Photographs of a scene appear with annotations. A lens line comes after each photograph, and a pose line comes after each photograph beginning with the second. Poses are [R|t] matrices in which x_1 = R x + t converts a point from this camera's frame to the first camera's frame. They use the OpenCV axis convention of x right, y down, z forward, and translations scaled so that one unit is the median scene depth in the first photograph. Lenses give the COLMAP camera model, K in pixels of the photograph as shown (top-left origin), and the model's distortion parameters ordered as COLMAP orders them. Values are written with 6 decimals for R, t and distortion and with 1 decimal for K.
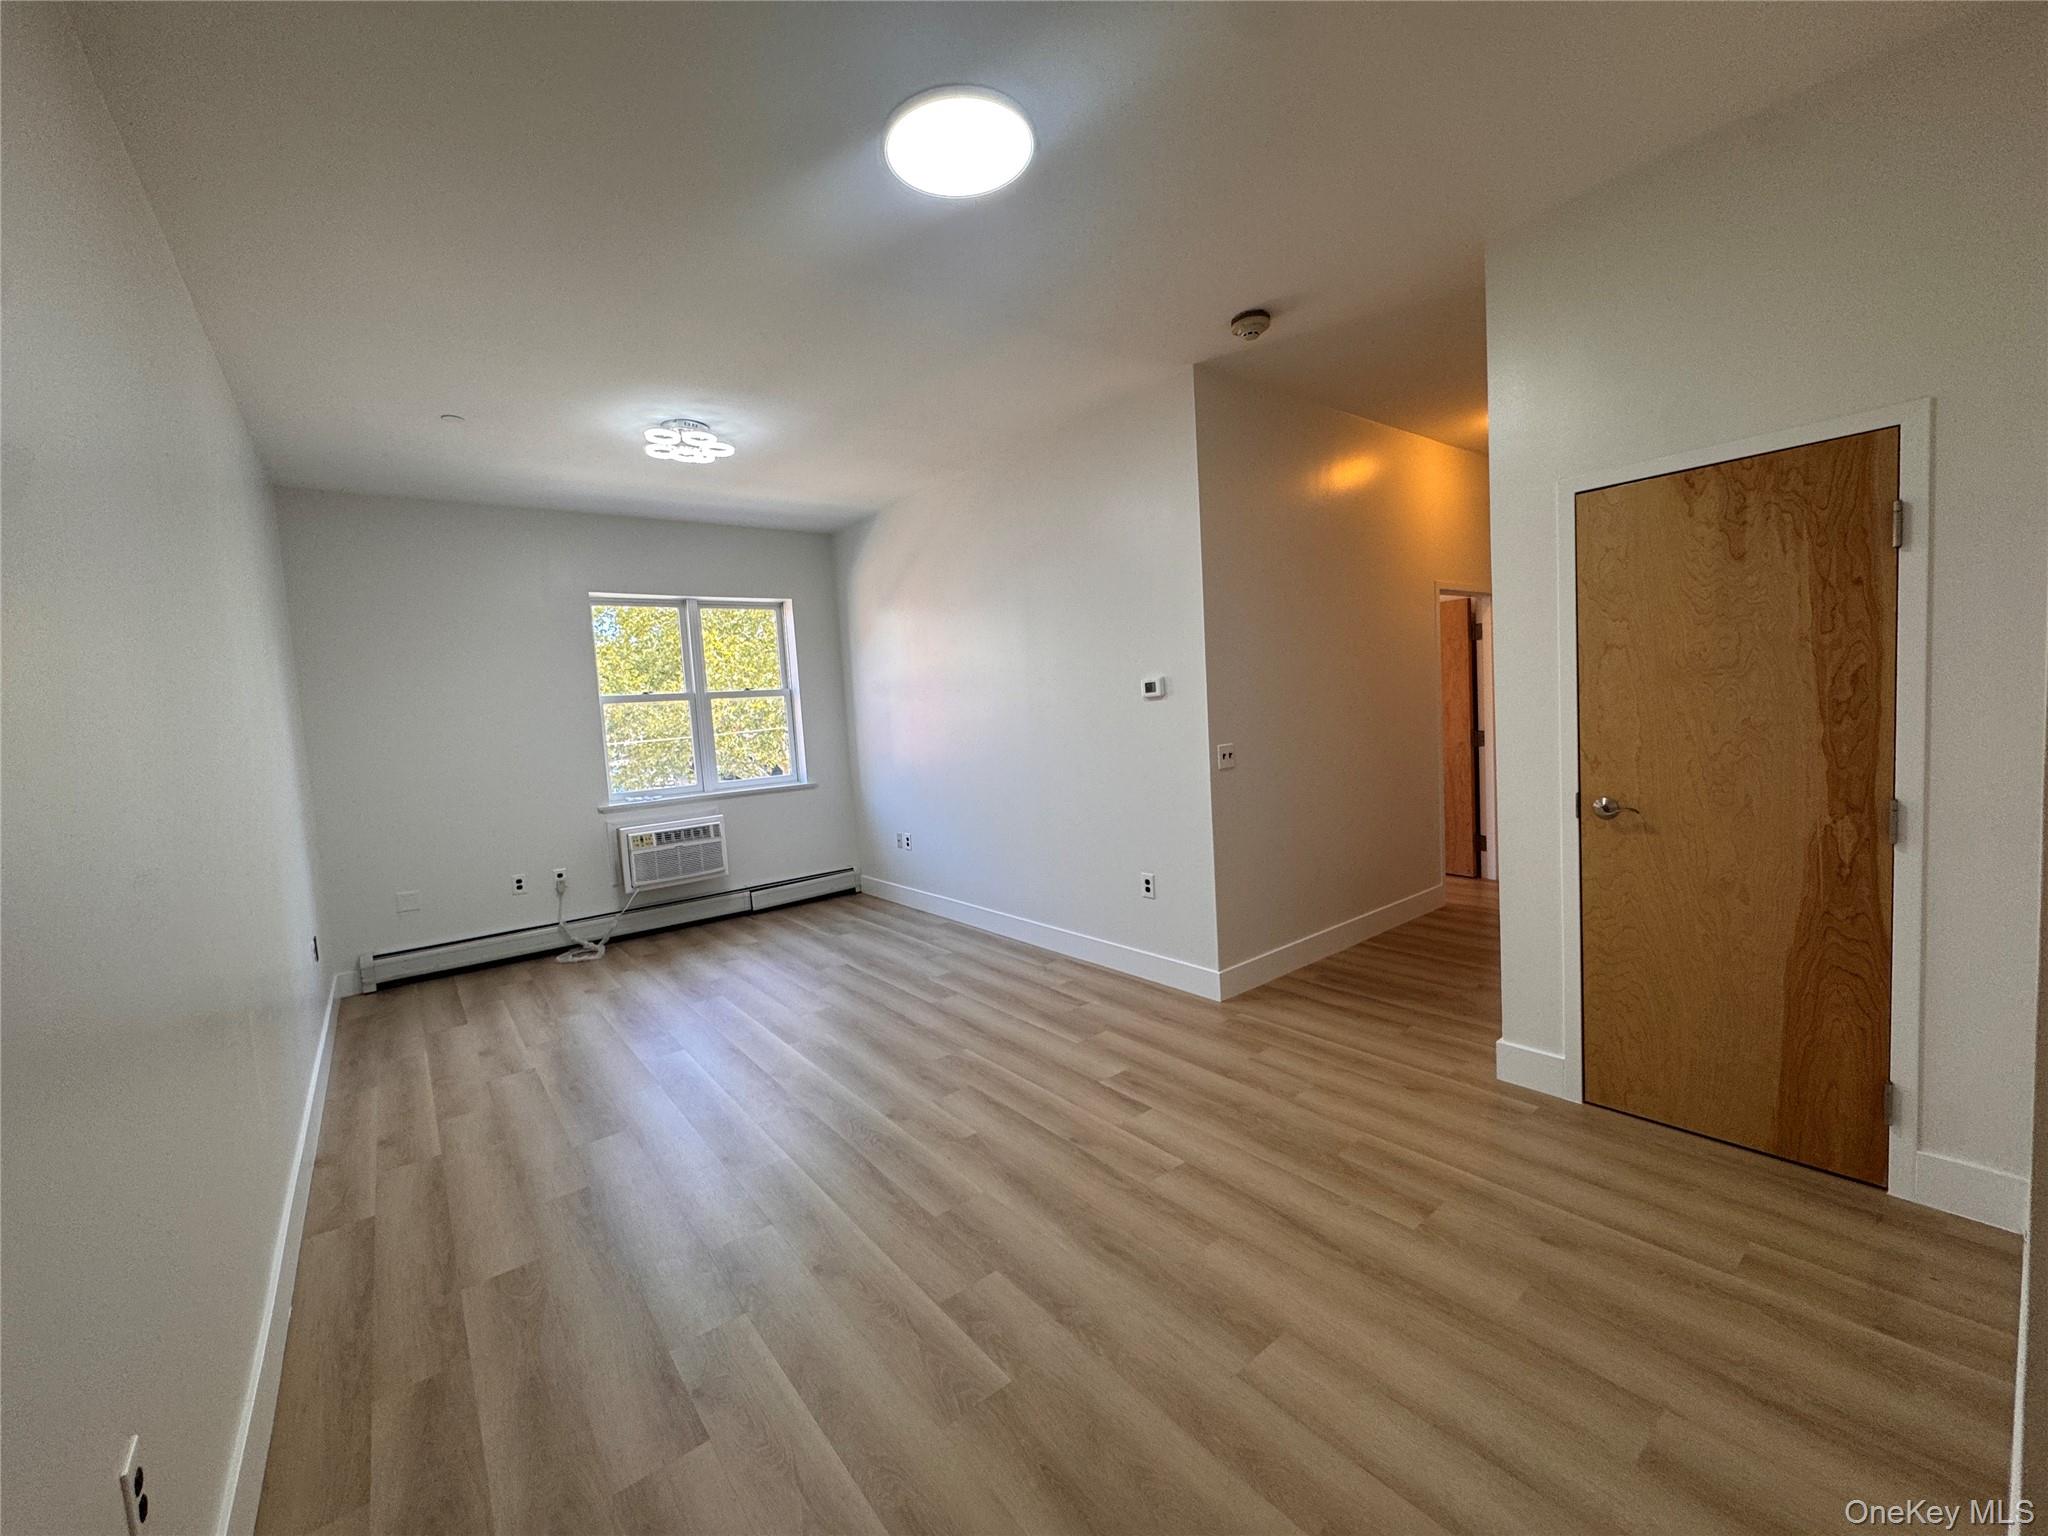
lens RADIAL K [[818.2, 0, 1024.0], [0, 818.2, 768.0], [0, 0, 1]] dist [-0.003247, -0.000224]
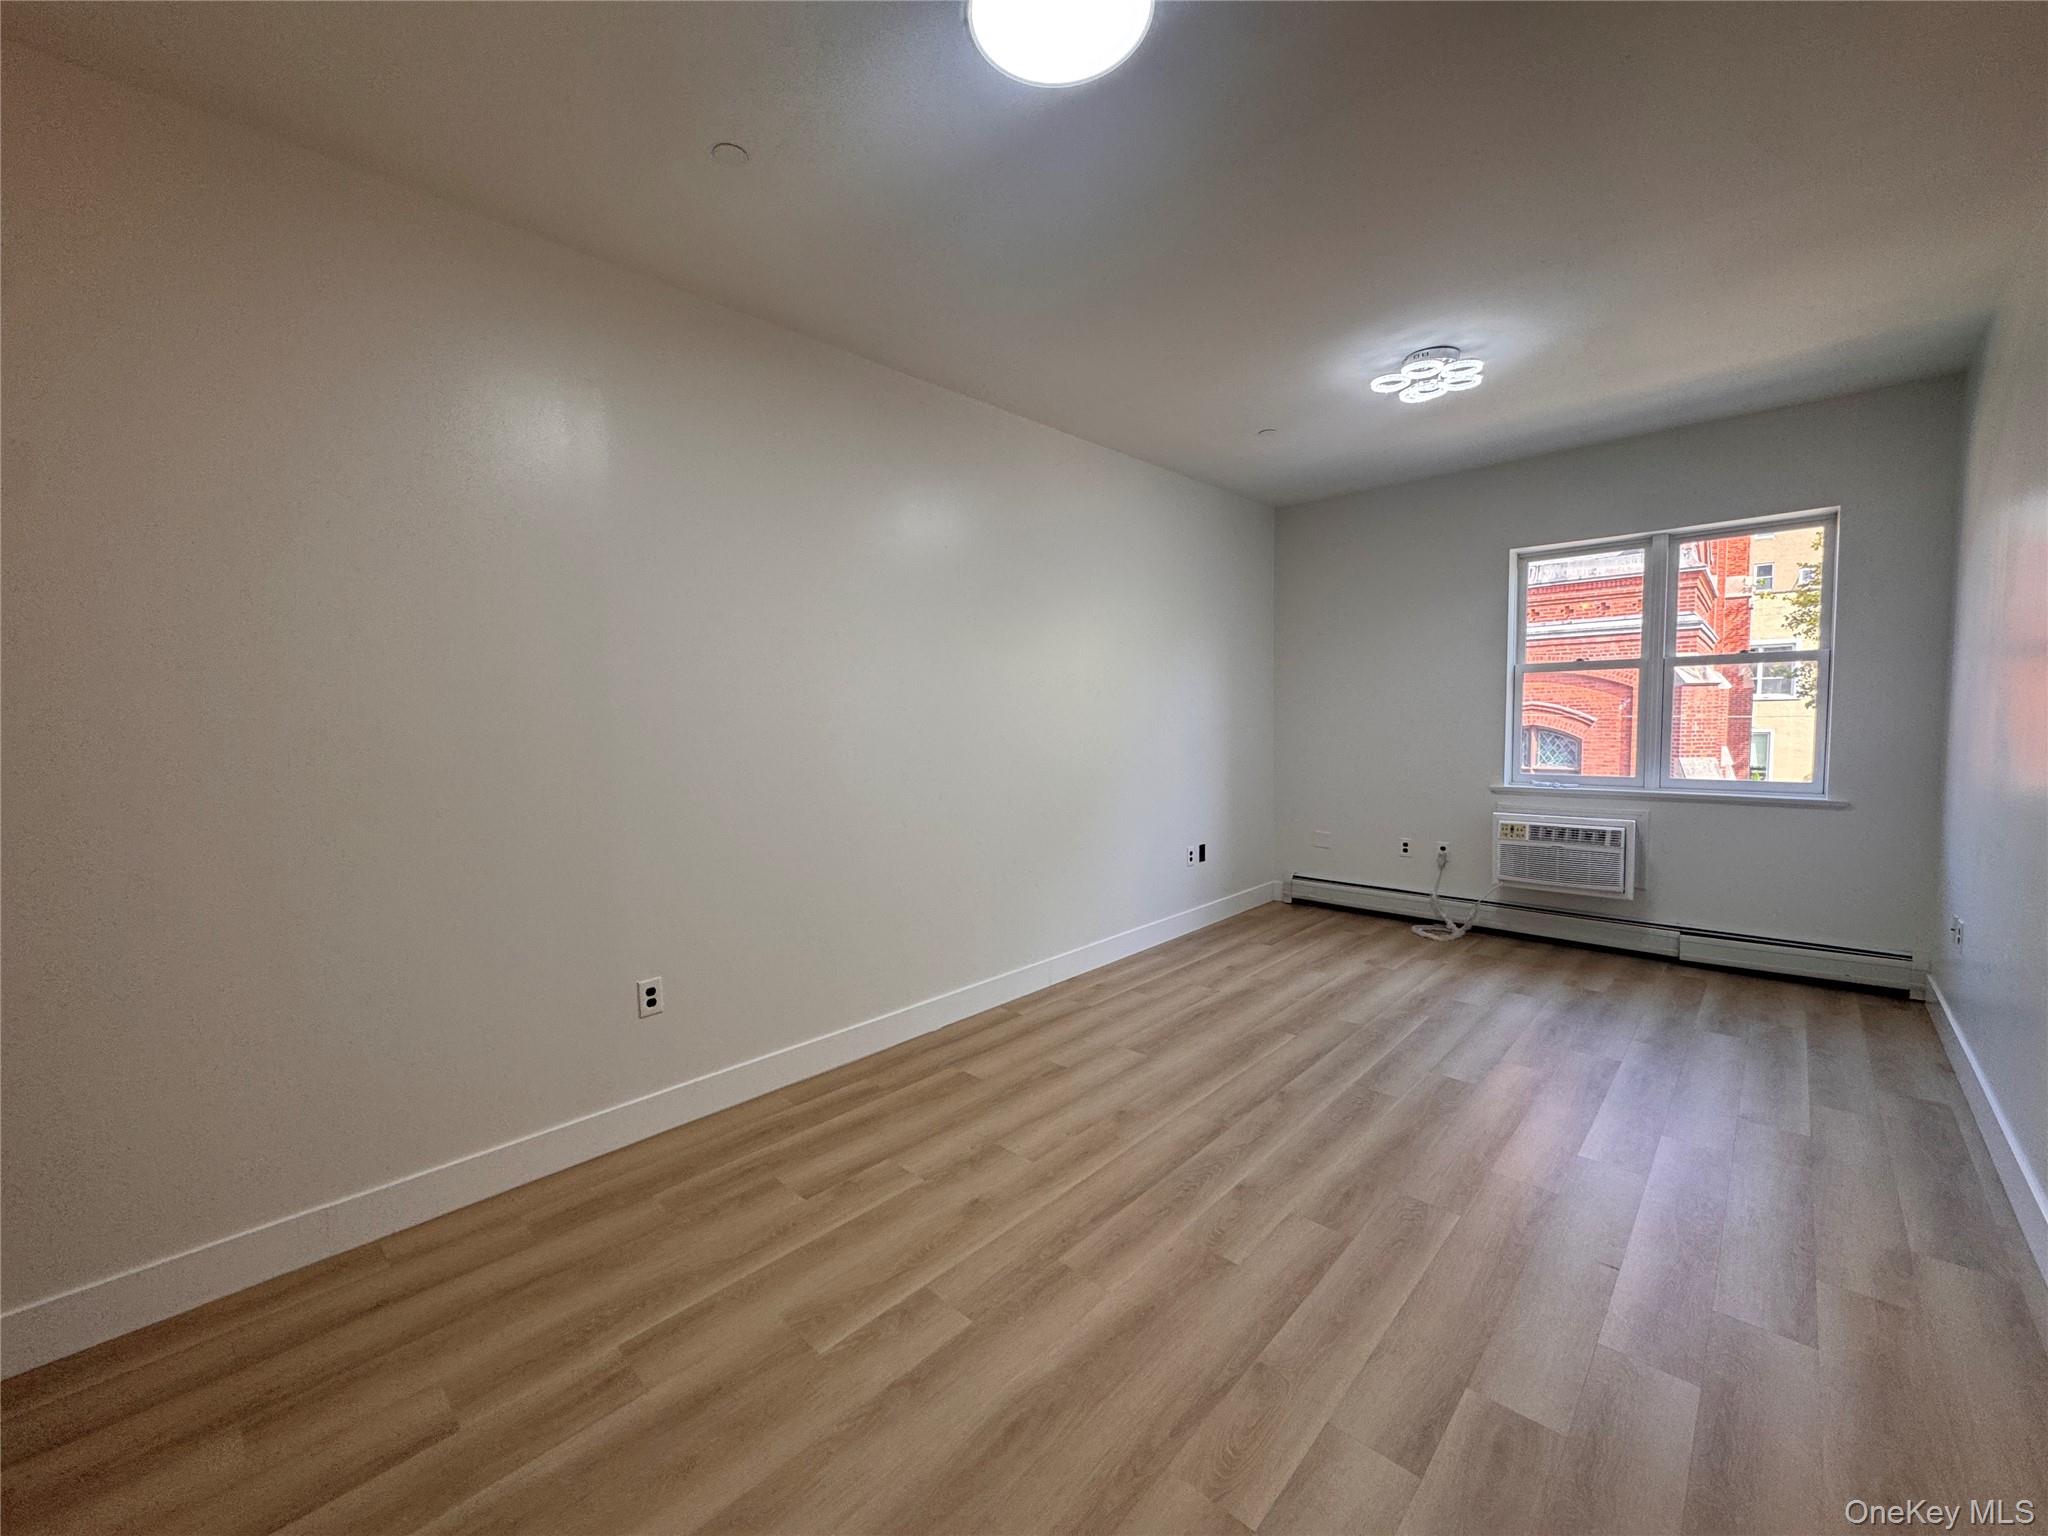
lens RADIAL K [[812.8, 0, 1021.7], [0, 812.8, 770.8], [0, 0, 1]] dist [-0.001139, -0.000021]
pose [[0.143791, 0.126736, -0.981459, 0.417701], [-0.066697, 0.990752, 0.118164, -0.058675], [0.987358, 0.048469, 0.150914, 0.467201]]
